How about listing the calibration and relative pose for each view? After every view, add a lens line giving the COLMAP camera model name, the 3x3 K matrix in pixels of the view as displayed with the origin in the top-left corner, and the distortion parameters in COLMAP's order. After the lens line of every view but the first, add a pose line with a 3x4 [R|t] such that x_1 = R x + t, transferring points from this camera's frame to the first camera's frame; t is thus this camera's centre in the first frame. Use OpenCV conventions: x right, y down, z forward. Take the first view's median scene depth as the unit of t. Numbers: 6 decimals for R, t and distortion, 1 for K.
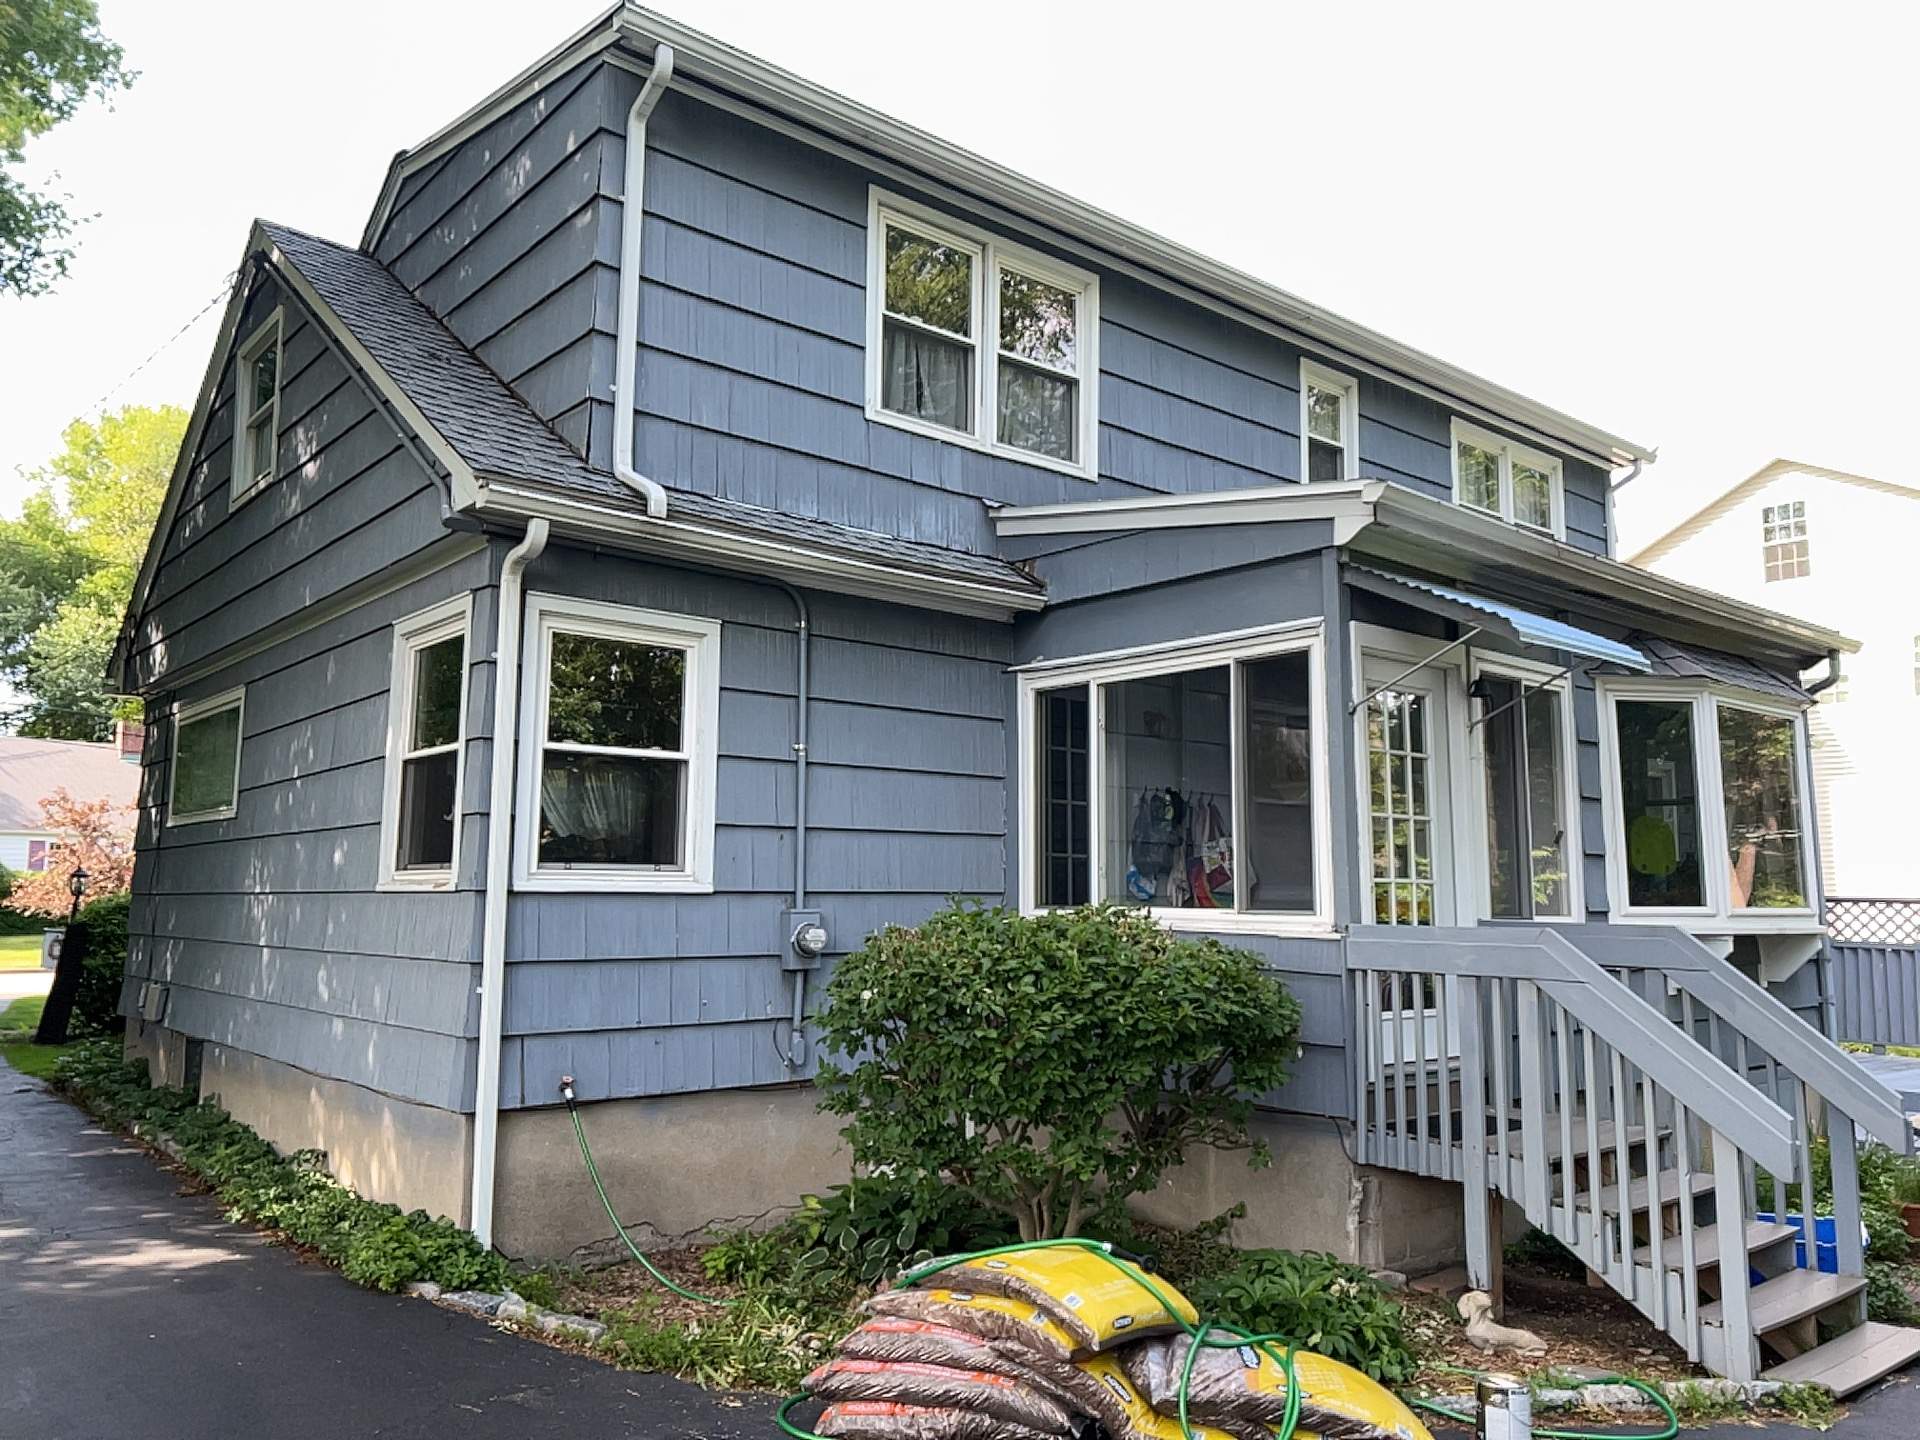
lens RADIAL K [[1398.3, 0, 960.0], [0, 1398.3, 720.0], [0, 0, 1]] dist [0.004242, -0.003590]
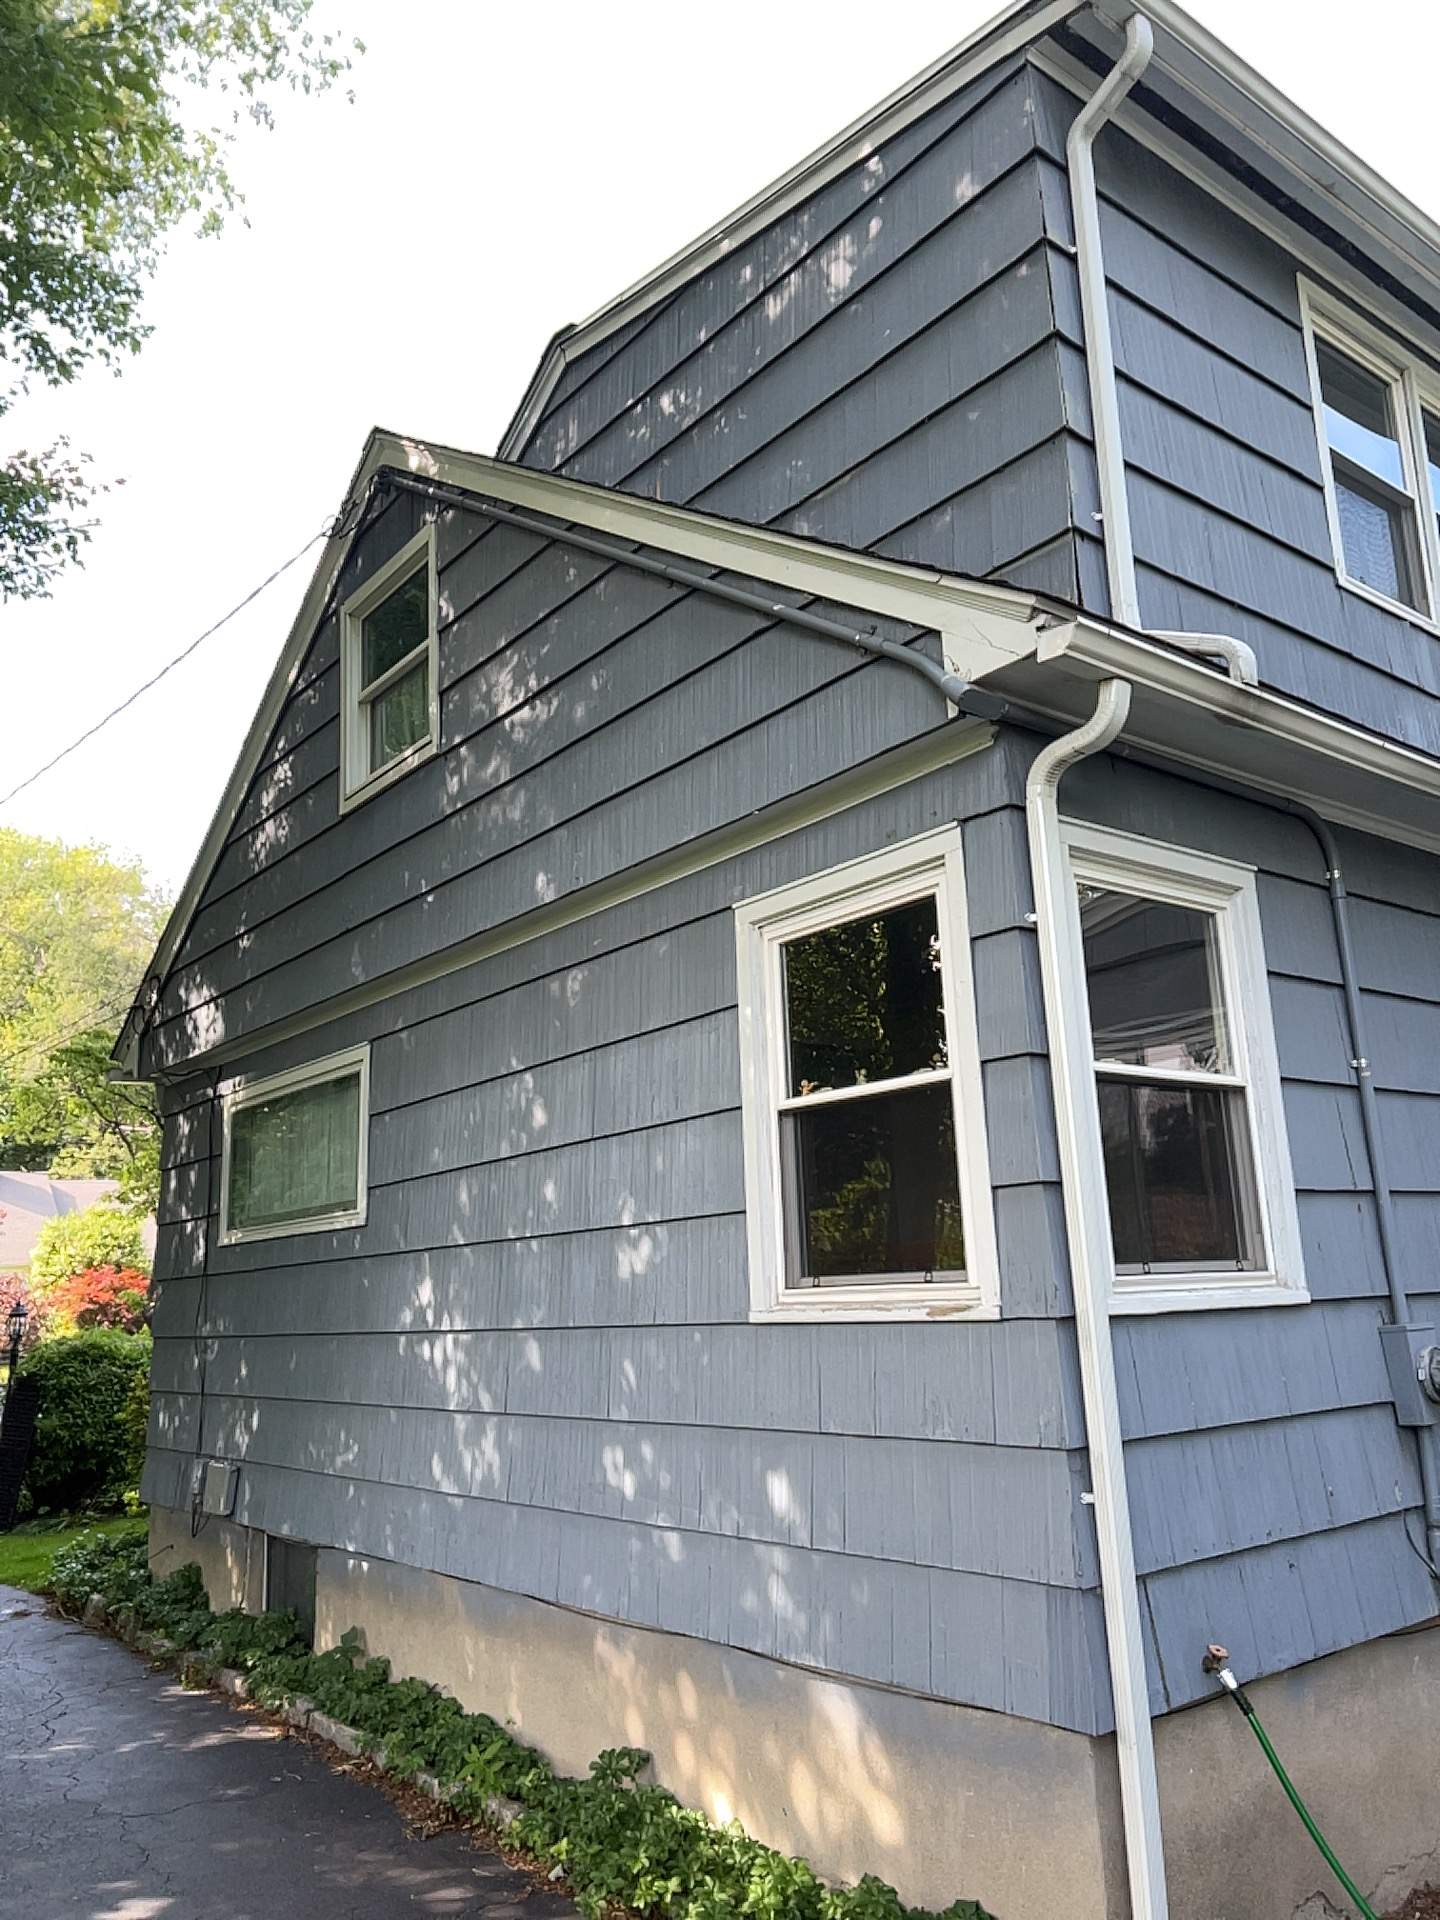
lens RADIAL K [[1440.9, 0, 717.8], [0, 1440.9, 945.2], [0, 0, 1]] dist [0.047689, -0.048285]
pose [[0.997392, -0.057818, -0.043211, -0.350105], [0.052796, 0.992585, -0.109485, 0.021120], [0.049221, 0.106918, 0.993049, 0.296618]]
